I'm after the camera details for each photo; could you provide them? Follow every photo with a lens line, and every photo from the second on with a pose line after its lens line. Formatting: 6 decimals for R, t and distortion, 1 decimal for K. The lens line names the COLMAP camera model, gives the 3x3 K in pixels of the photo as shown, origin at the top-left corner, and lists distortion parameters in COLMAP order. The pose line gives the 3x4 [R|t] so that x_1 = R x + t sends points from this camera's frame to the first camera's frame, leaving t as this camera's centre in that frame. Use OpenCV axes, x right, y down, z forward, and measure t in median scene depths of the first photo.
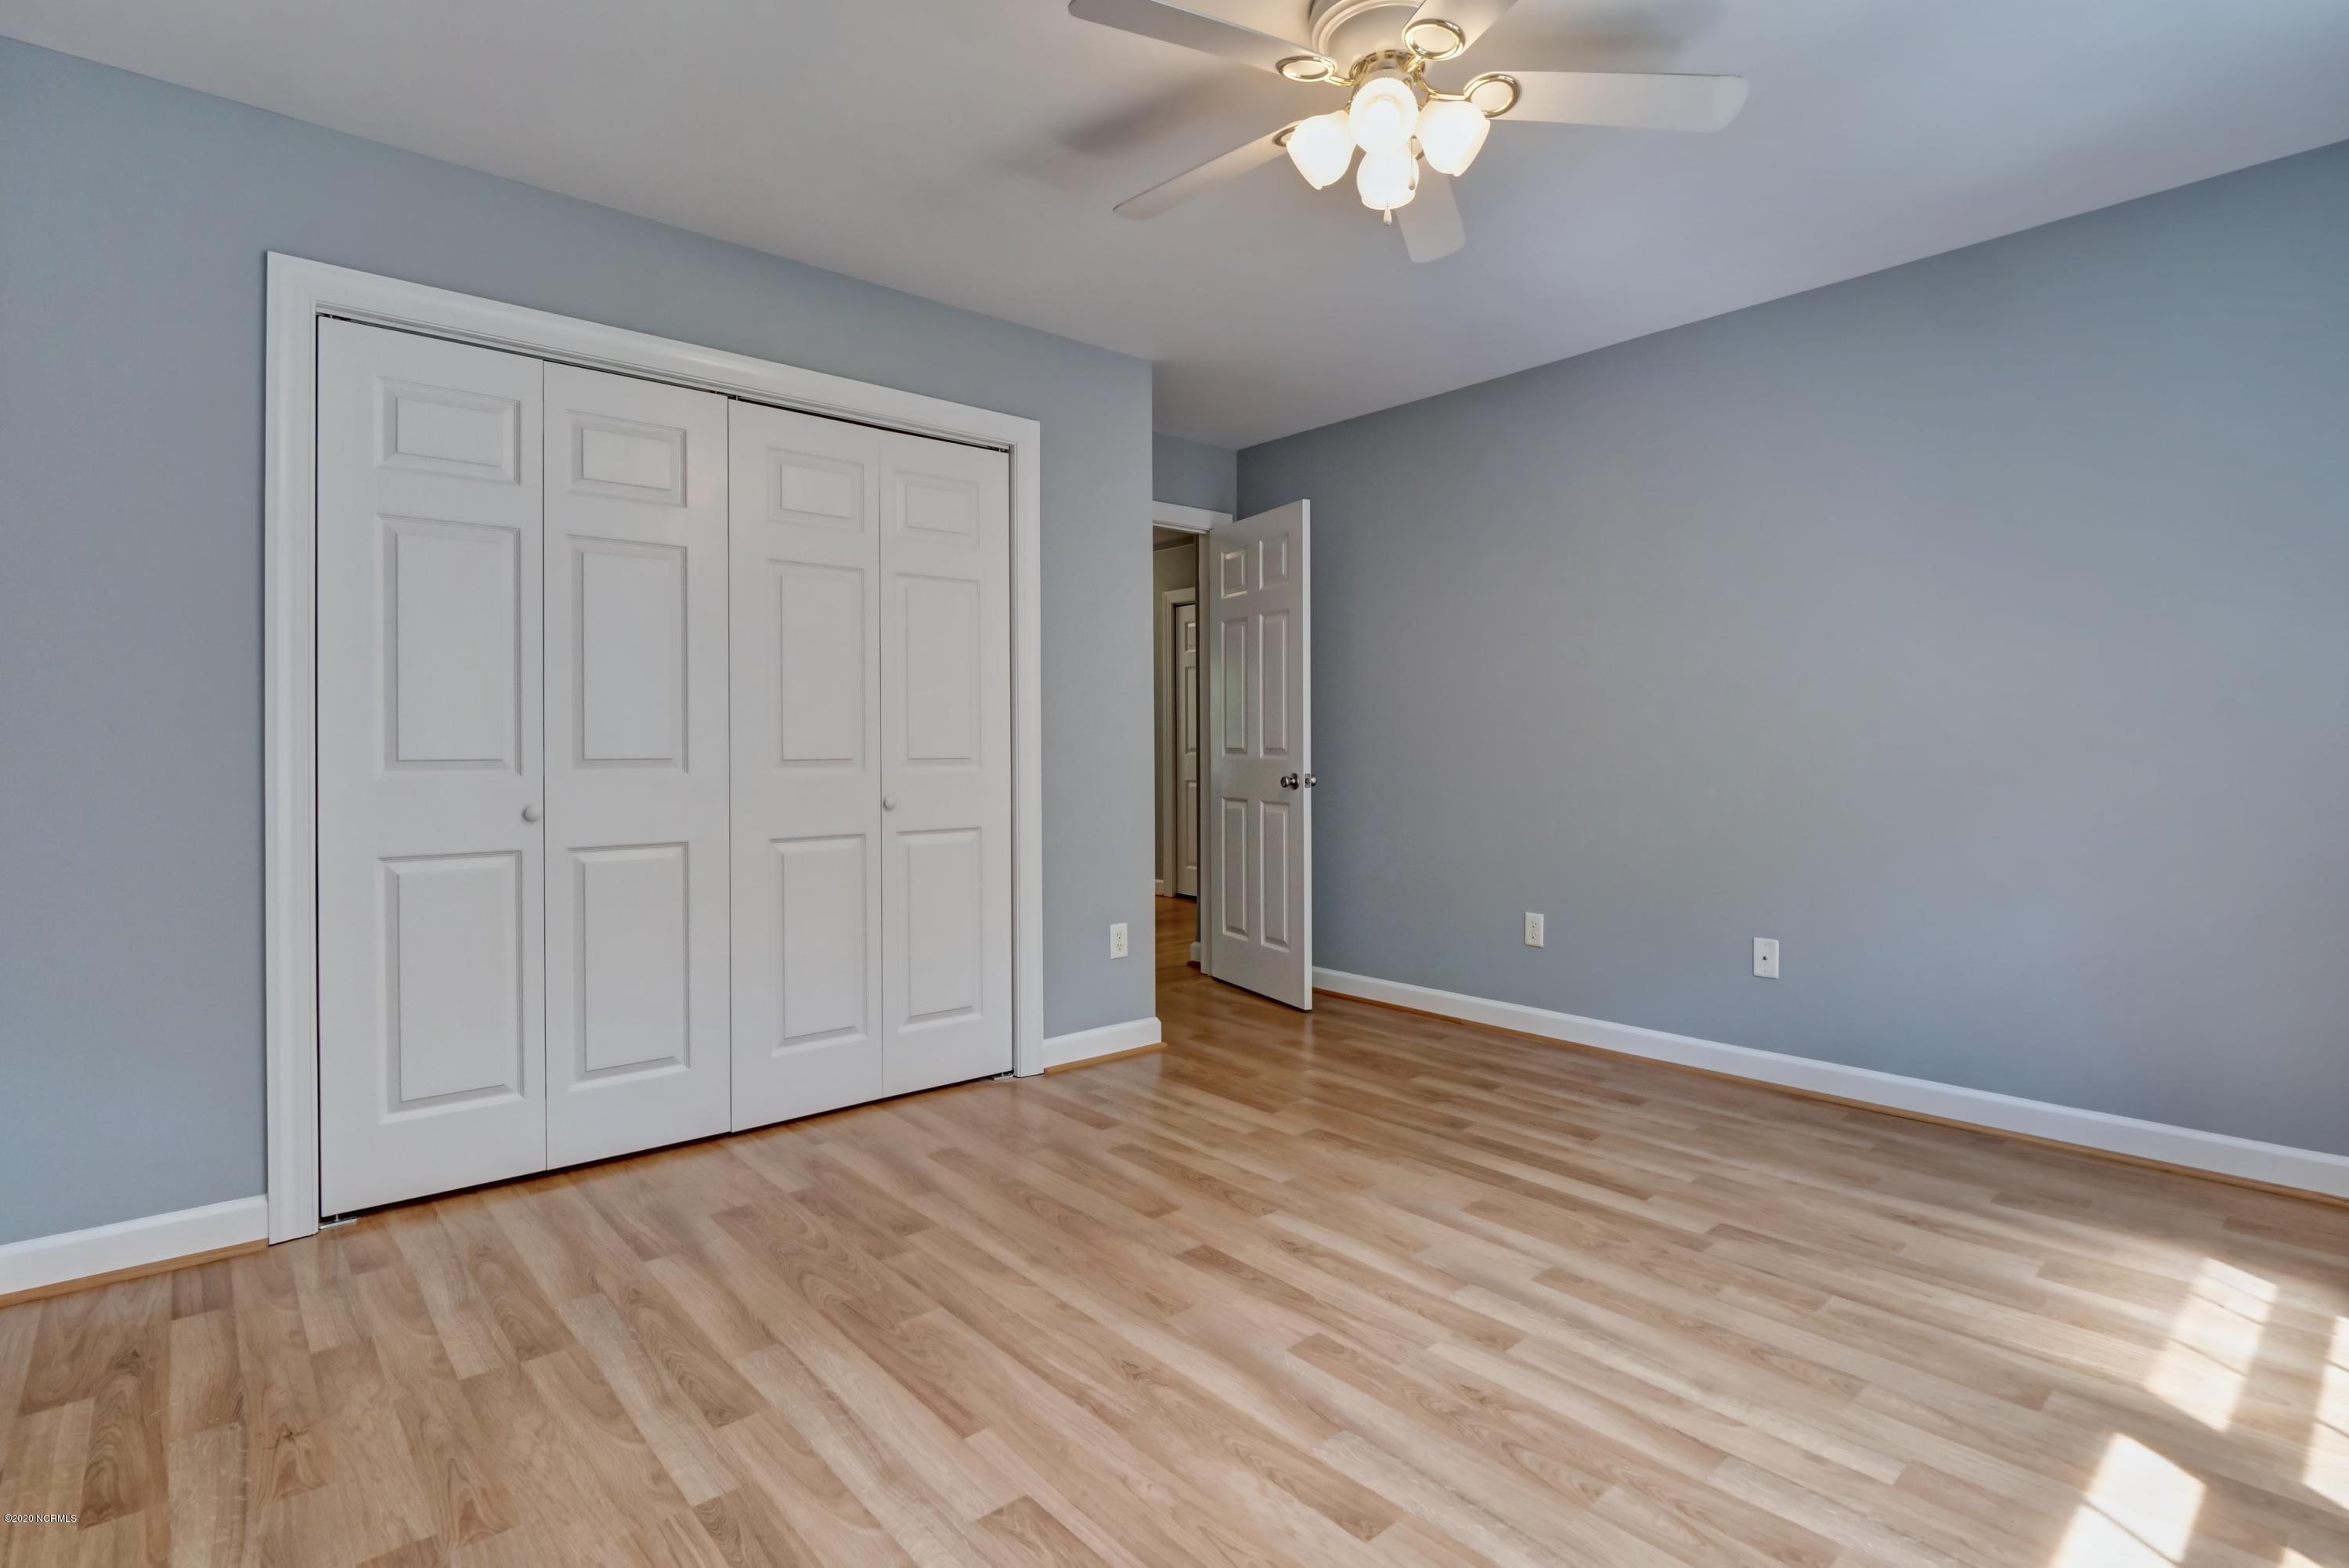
lens RADIAL K [[1145.8, 0, 1175.0], [0, 1145.8, 766.6], [0, 0, 1]] dist [-0.017018, 0.000779]
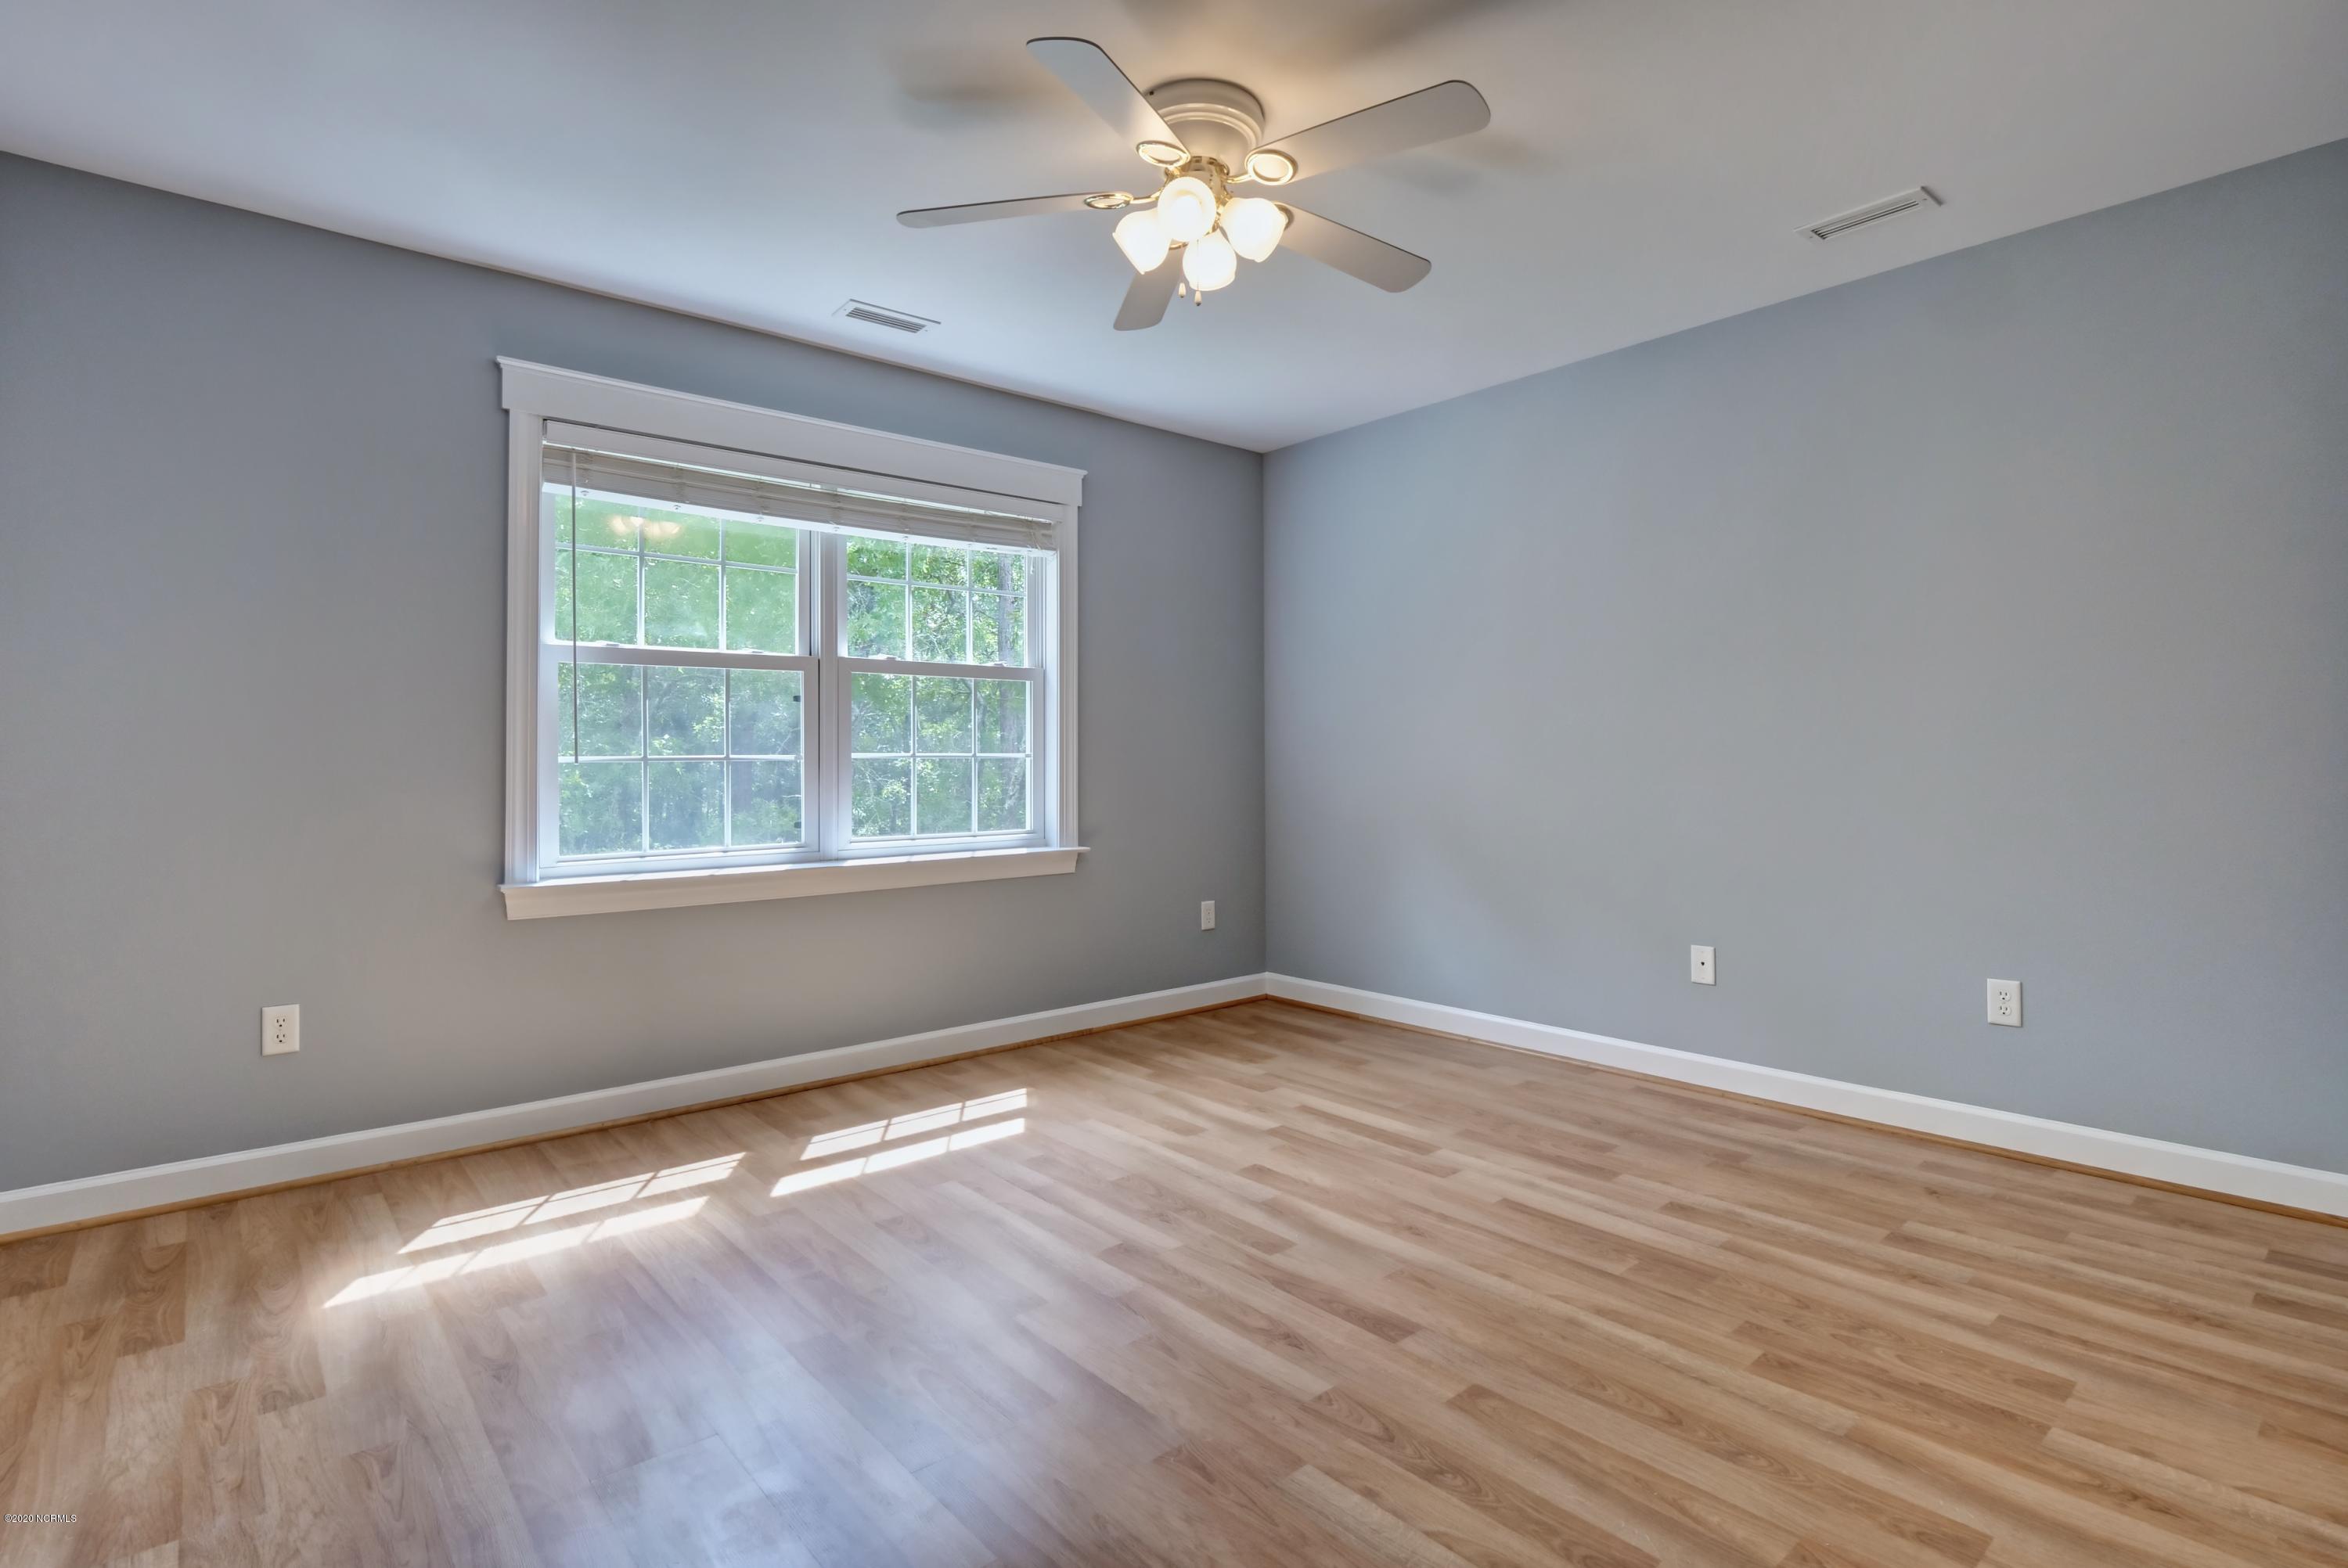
lens RADIAL K [[1145.3, 0, 1176.9], [0, 1145.3, 769.3], [0, 0, 1]] dist [-0.017018, 0.000779]
pose [[-0.999904, 0.012201, 0.006546, 0.201967], [0.012349, 0.999658, 0.023061, -0.034390], [-0.006262, 0.023140, -0.999713, 2.101181]]
